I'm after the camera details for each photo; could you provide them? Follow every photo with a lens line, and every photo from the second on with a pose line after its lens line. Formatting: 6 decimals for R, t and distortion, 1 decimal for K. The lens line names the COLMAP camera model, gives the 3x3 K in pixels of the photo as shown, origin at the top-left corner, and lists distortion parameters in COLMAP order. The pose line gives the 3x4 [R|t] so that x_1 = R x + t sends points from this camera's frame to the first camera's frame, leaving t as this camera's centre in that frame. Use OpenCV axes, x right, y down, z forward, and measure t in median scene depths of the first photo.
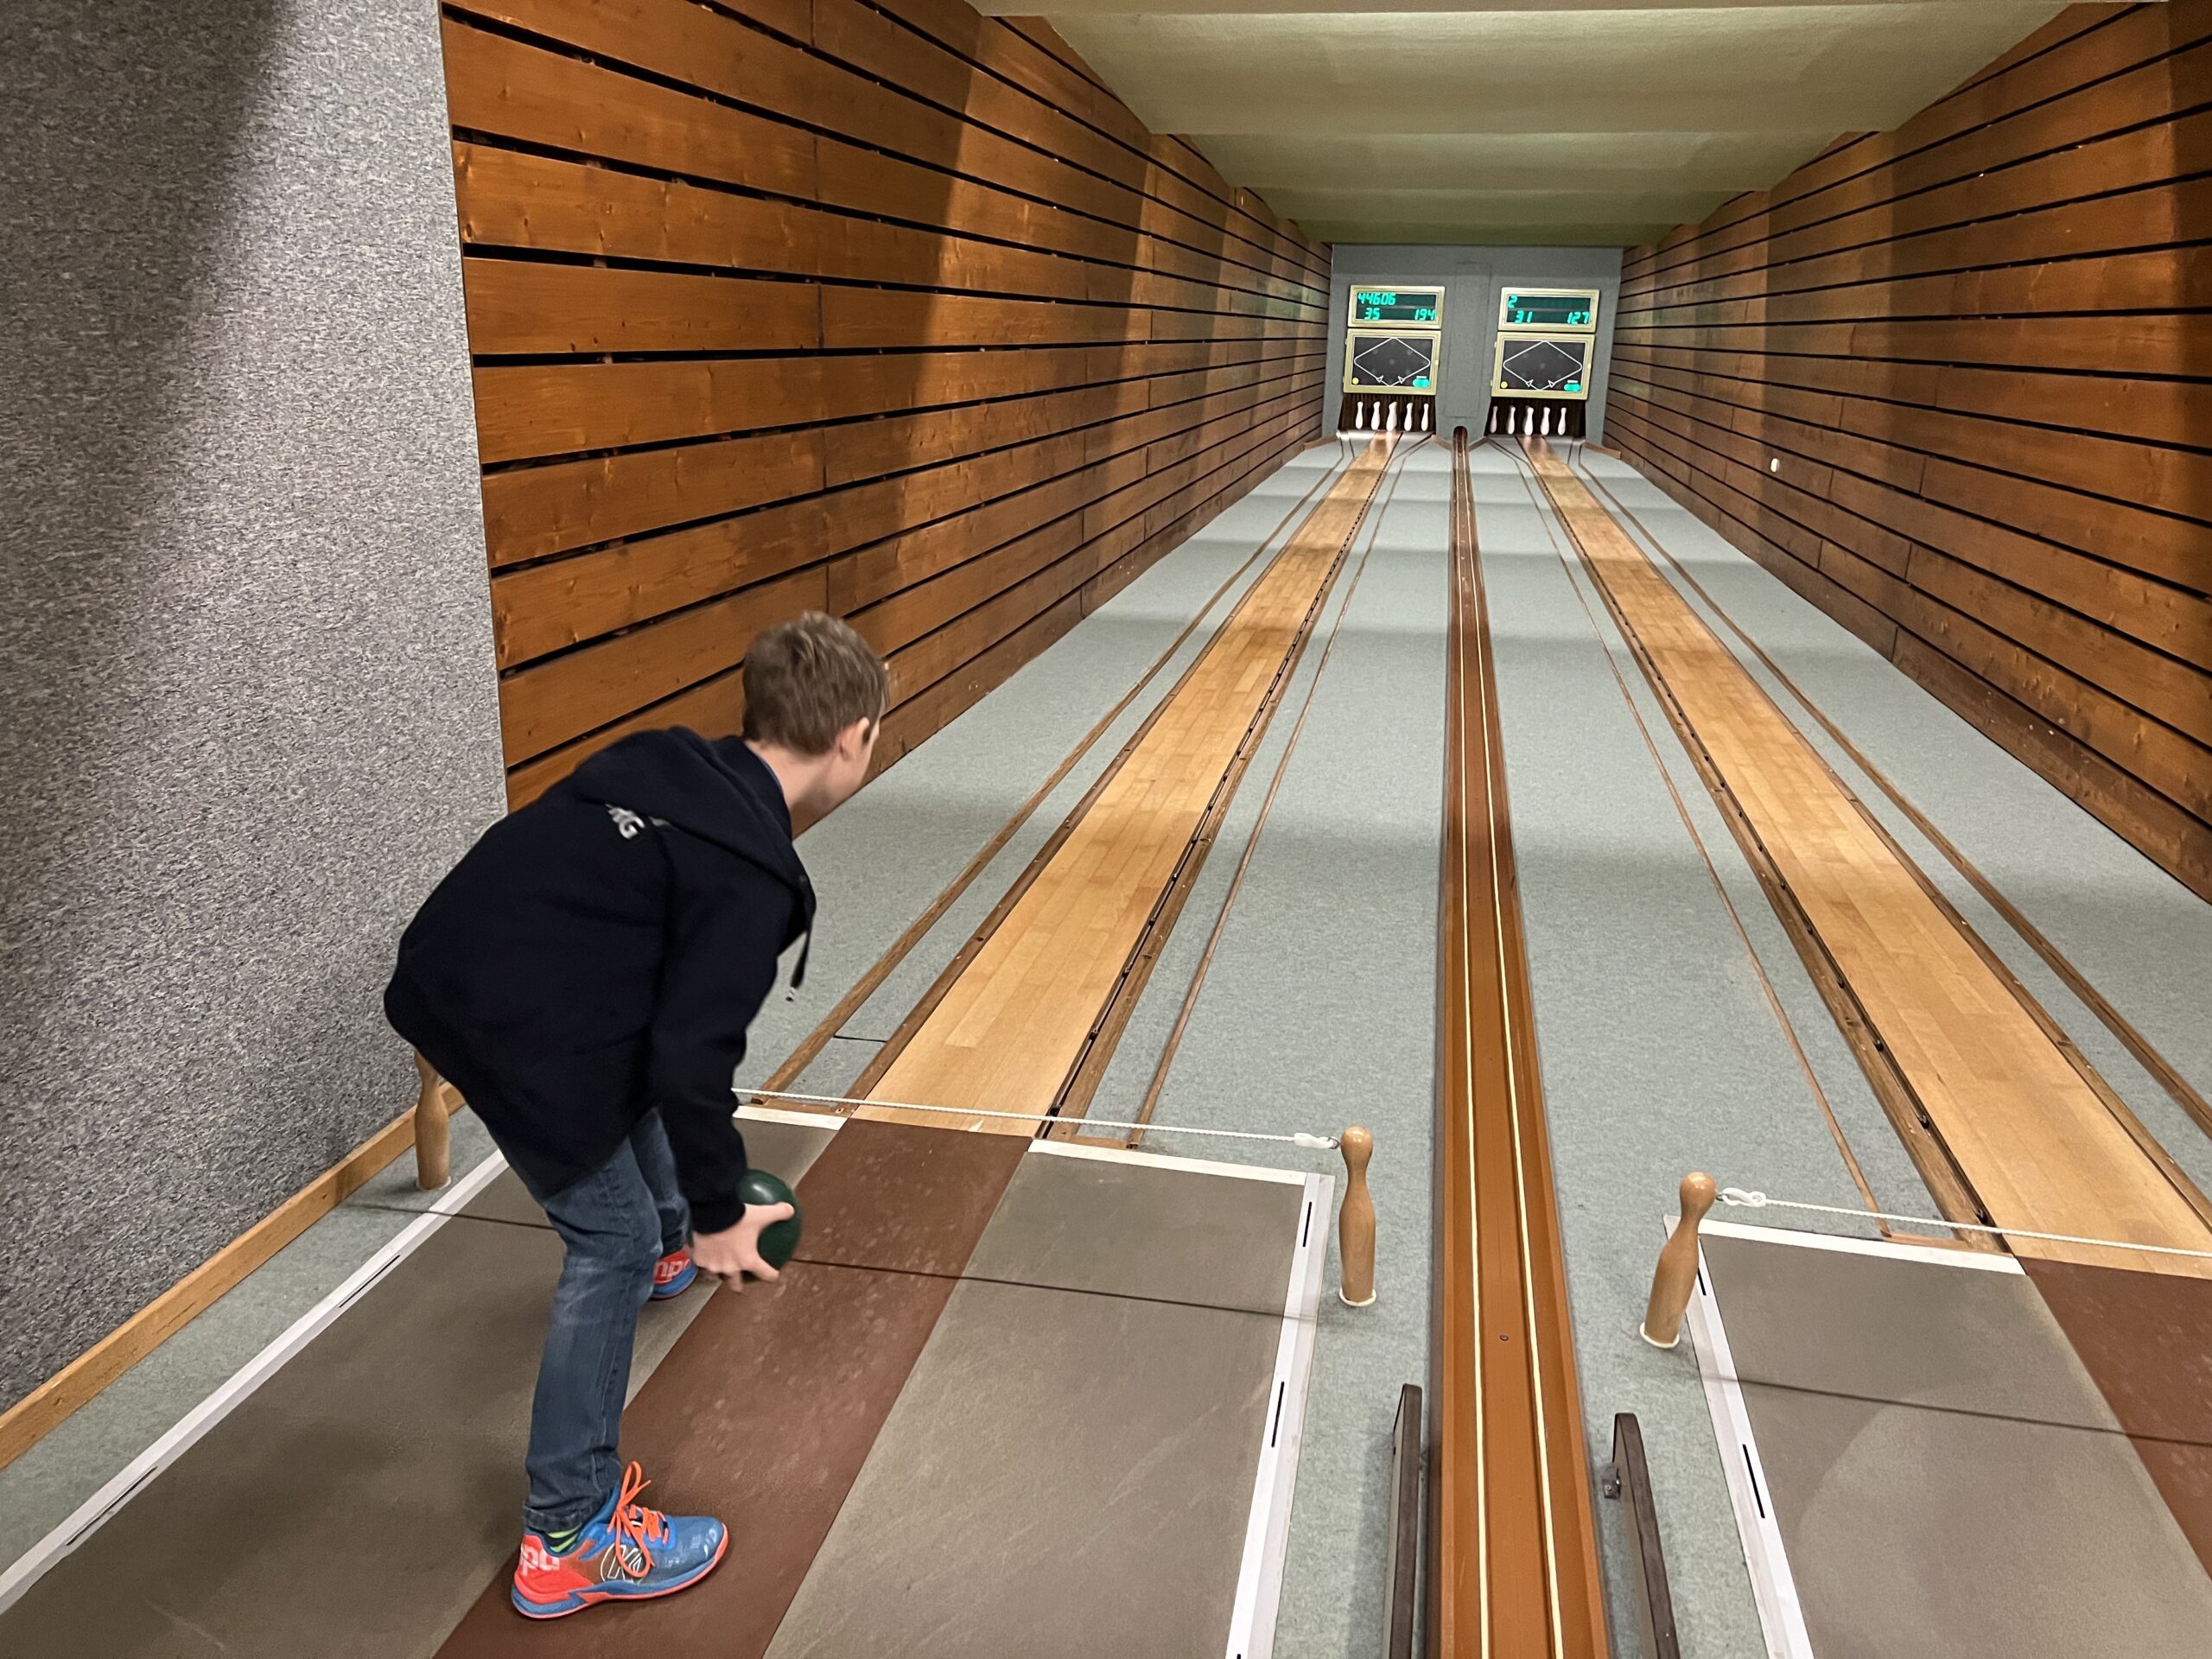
lens RADIAL K [[1666.5, 0, 1106.0], [0, 1666.5, 829.5], [0, 0, 1]] dist [0.050419, -0.039283]
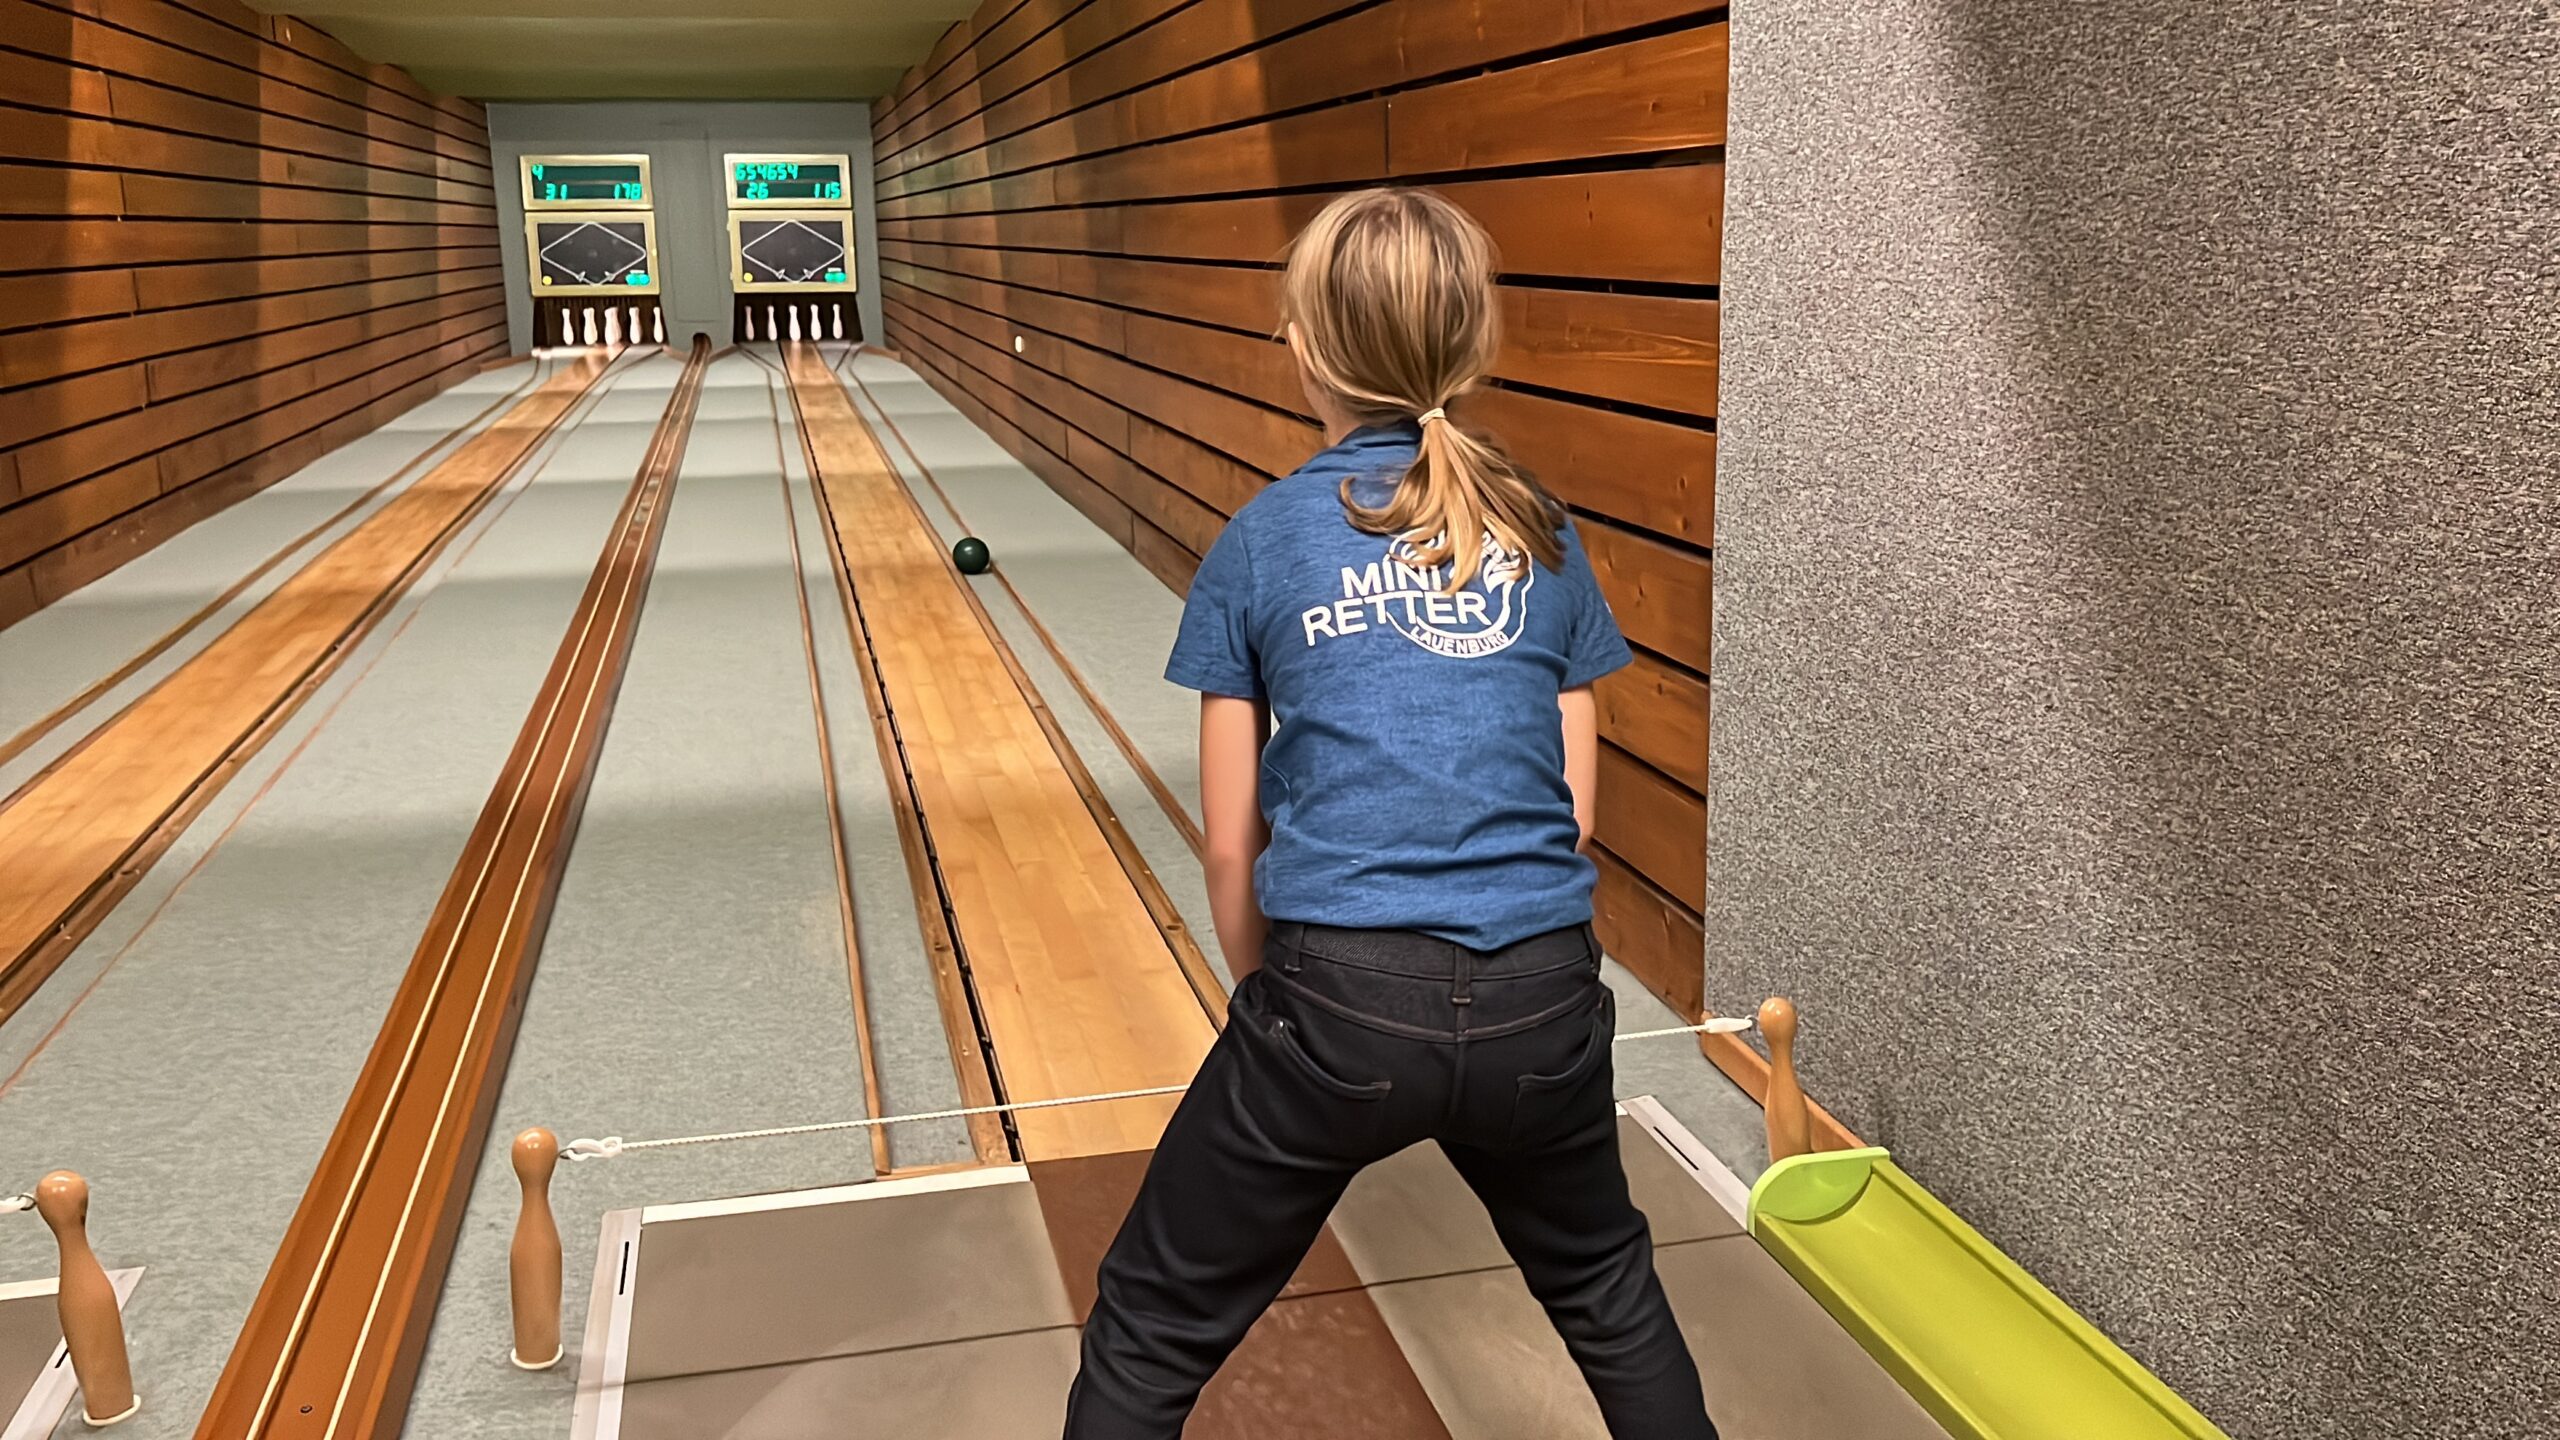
lens RADIAL K [[2185.2, 0, 1280.0], [0, 2185.2, 720.0], [0, 0, 1]] dist [0.100581, -0.163607]
pose [[0.908923, -0.128895, 0.396540, 0.049416], [0.155744, 0.987137, -0.036117, 0.018709], [-0.386784, 0.094586, 0.917307, -0.015575]]
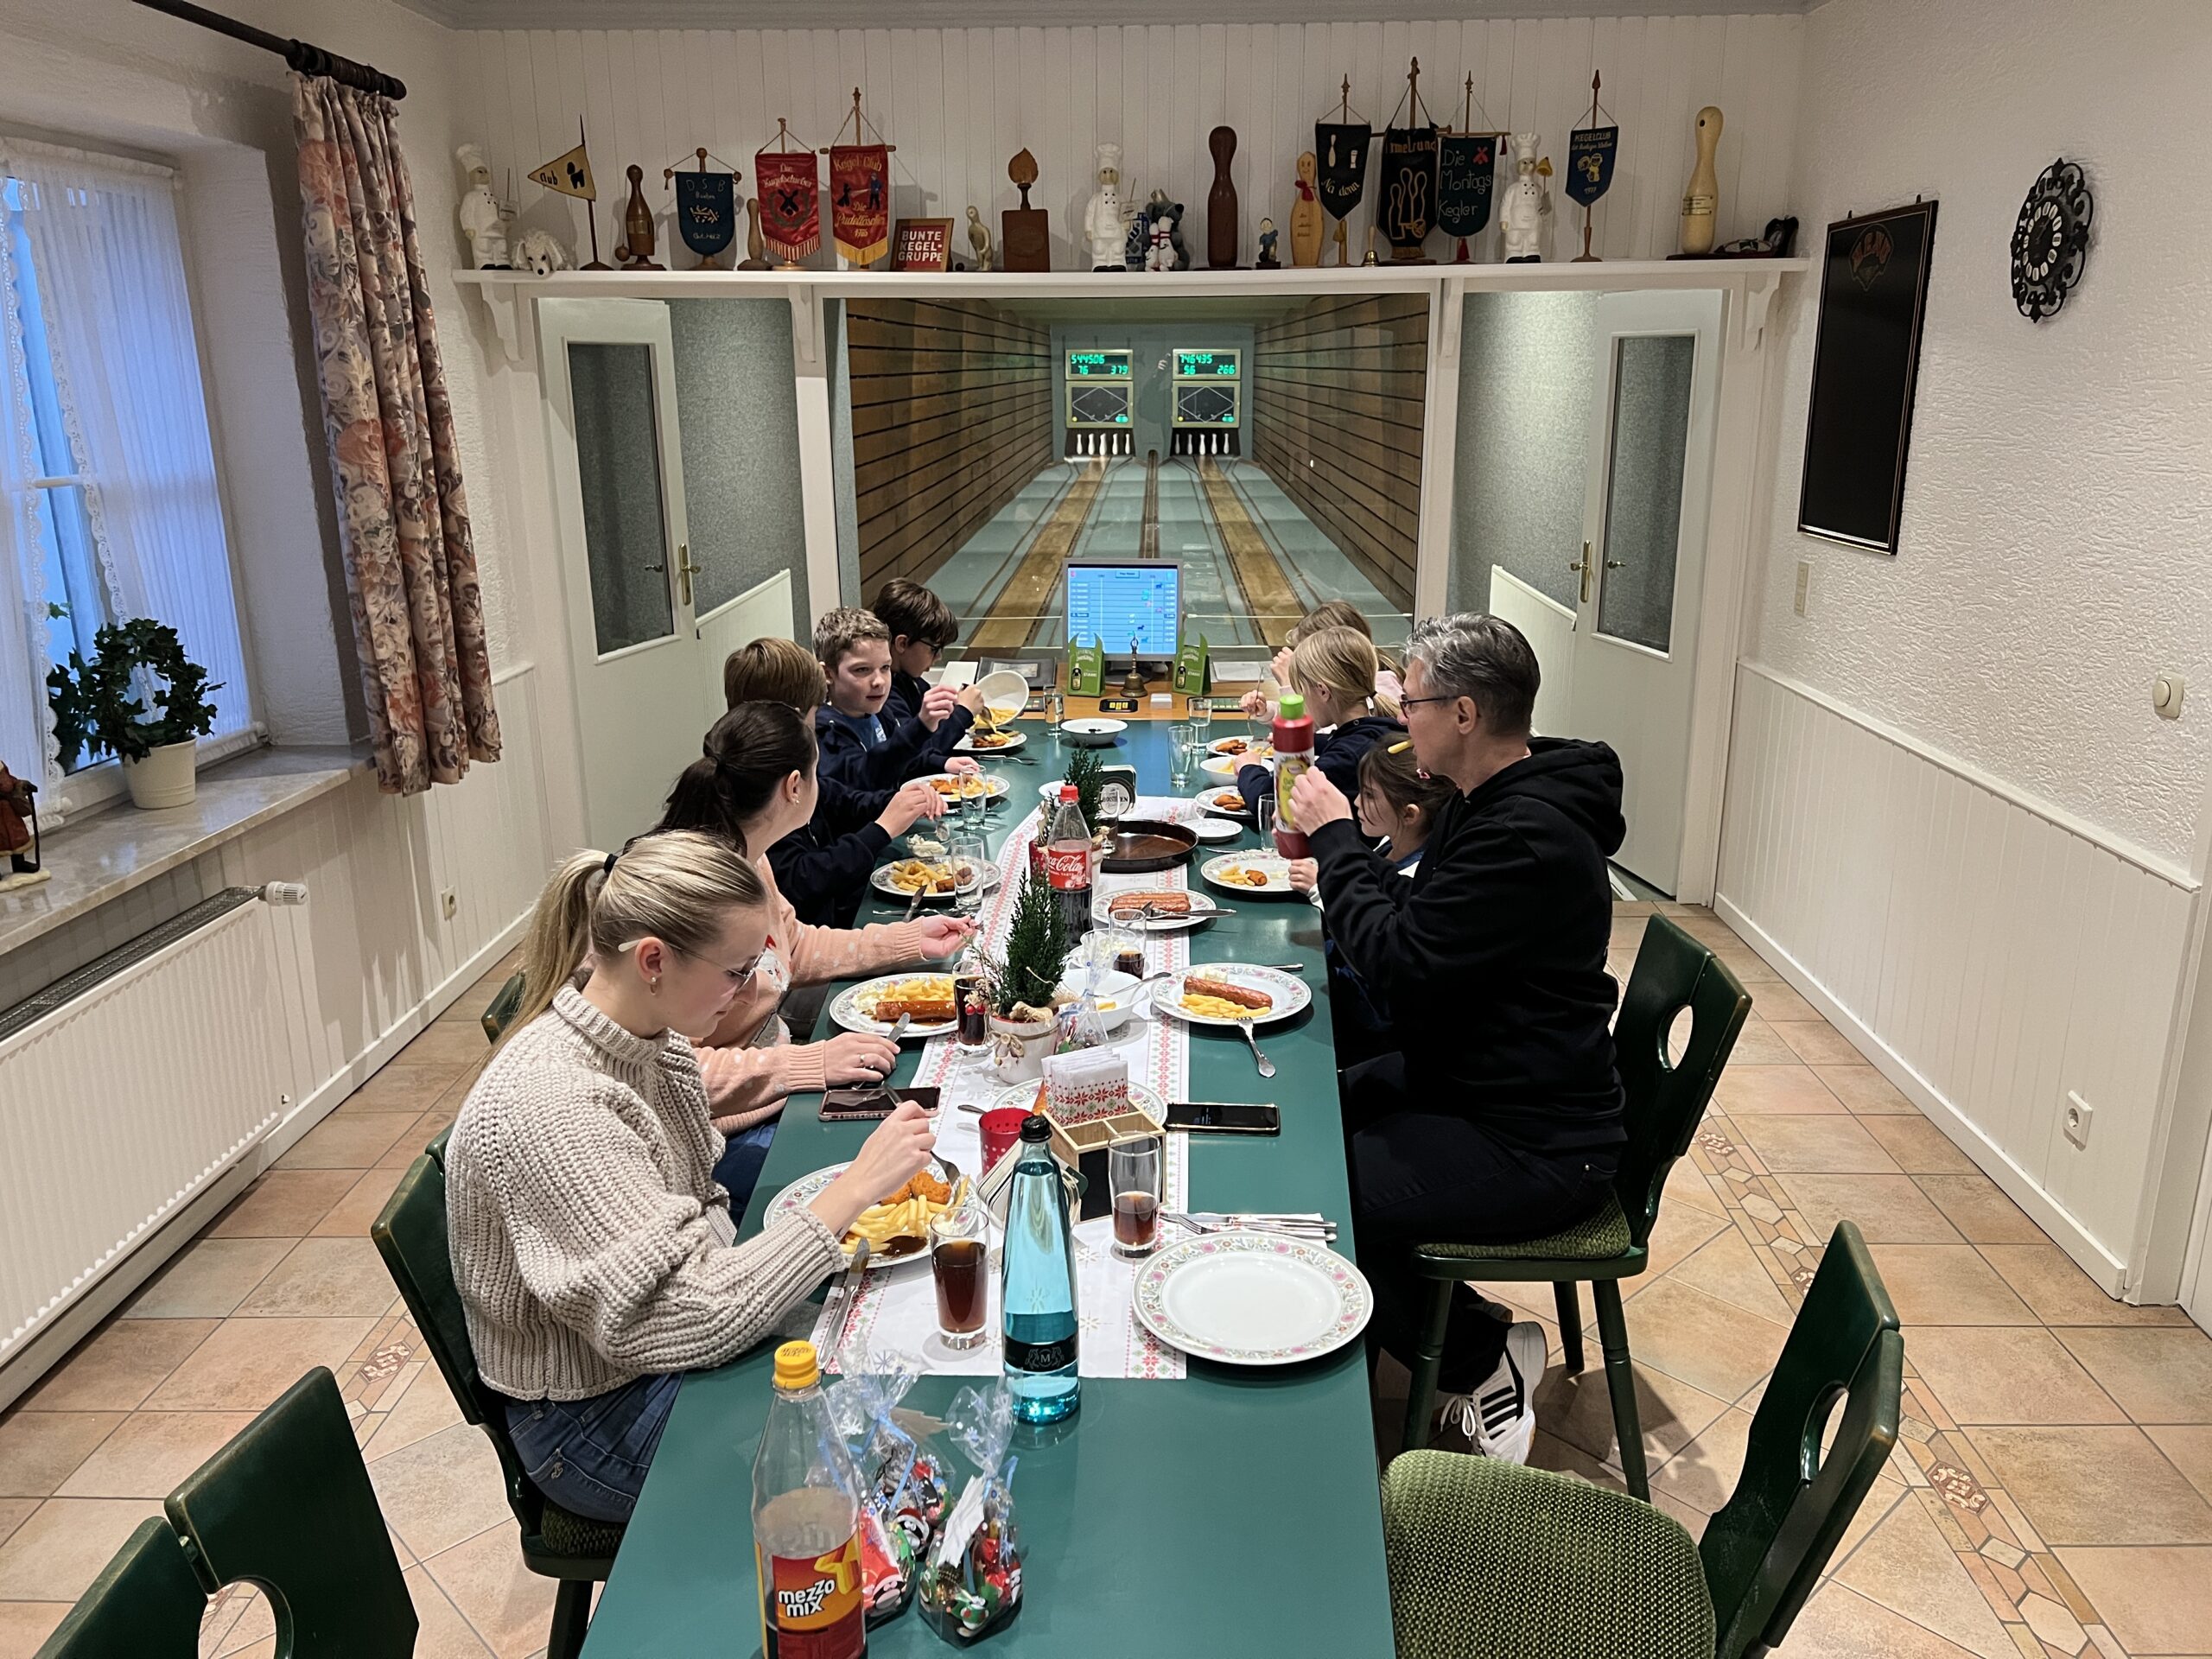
lens RADIAL K [[1690.3, 0, 1106.0], [0, 1690.3, 829.5], [0, 0, 1]] dist [0.124193, -0.001895]
pose [[0.985541, -0.071788, 0.153480, -0.103682], [0.075169, 0.997037, -0.016332, 0.148800], [-0.151853, 0.027632, 0.988017, -0.604476]]
